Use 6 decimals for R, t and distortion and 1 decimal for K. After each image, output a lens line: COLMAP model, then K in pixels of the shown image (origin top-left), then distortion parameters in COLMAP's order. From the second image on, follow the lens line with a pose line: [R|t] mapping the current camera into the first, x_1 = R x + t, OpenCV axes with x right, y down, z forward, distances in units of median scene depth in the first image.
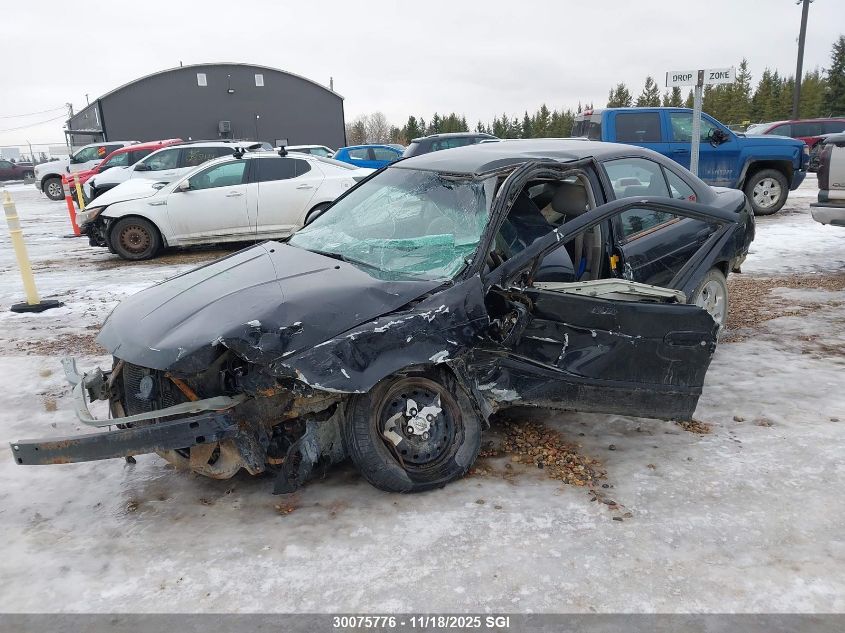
lens RADIAL K [[653.9, 0, 424.9], [0, 653.9, 315.0], [0, 0, 1]] dist [0.032503, -0.025892]
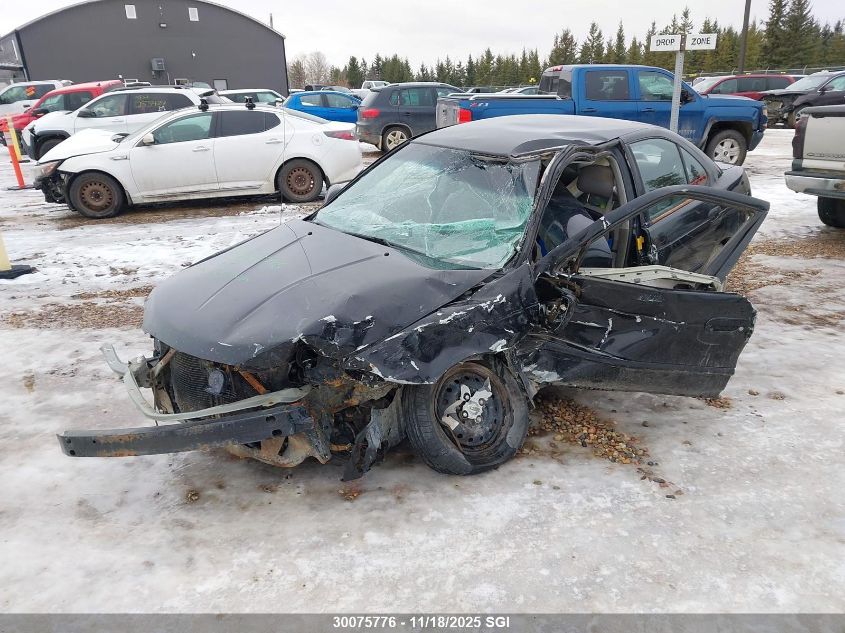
lens RADIAL K [[653.9, 0, 424.9], [0, 653.9, 315.0], [0, 0, 1]] dist [0.032503, -0.025892]
pose [[0.996251, -0.007874, 0.086155, -0.171545], [0.001036, 0.996864, 0.079123, -0.061868], [-0.086508, -0.078737, 0.993135, -0.007729]]
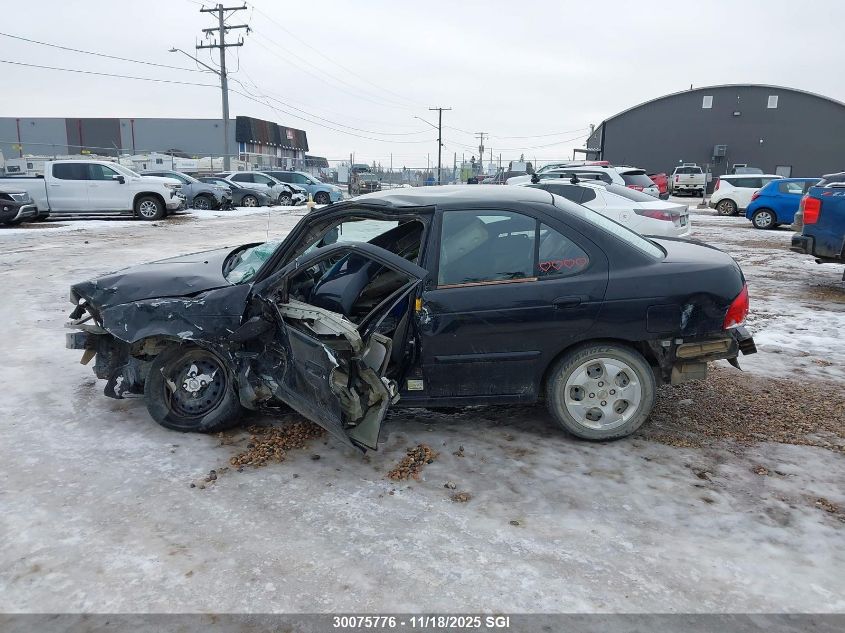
lens RADIAL K [[653.9, 0, 424.9], [0, 653.9, 315.0], [0, 0, 1]] dist [0.032503, -0.025892]
pose [[0.730773, 0.202358, -0.651937, 1.195093], [-0.220979, 0.973752, 0.054546, -0.151018], [0.645863, 0.104204, 0.756308, 0.264048]]
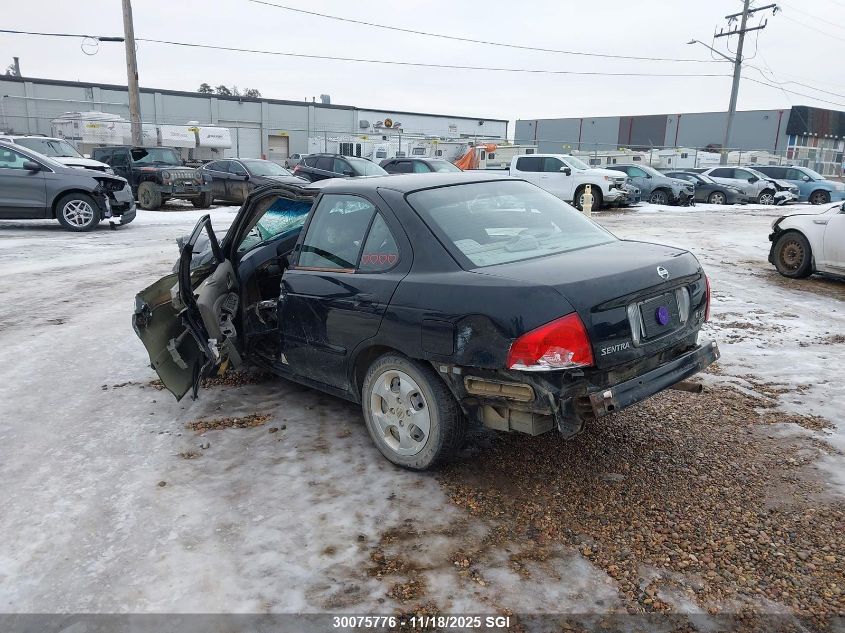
lens RADIAL K [[659.2, 0, 418.3], [0, 659.2, 315.9], [0, 0, 1]] dist [0.009499, -0.010033]
pose [[0.039150, 0.282156, -0.958569, 1.662875], [-0.276541, 0.924895, 0.260949, -0.458151], [0.960204, 0.254868, 0.114237, 1.341836]]
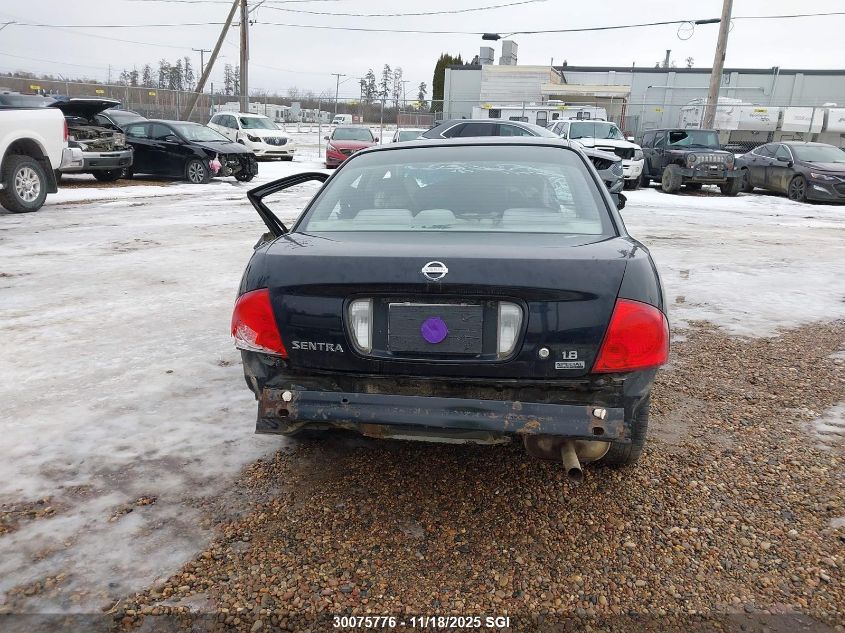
lens RADIAL K [[659.2, 0, 418.3], [0, 659.2, 315.9], [0, 0, 1]] dist [0.009499, -0.010033]
pose [[-0.754330, 0.209497, -0.622172, 1.148178], [-0.152098, 0.866161, 0.476058, -0.652802], [0.638634, 0.453735, -0.621507, 2.265501]]
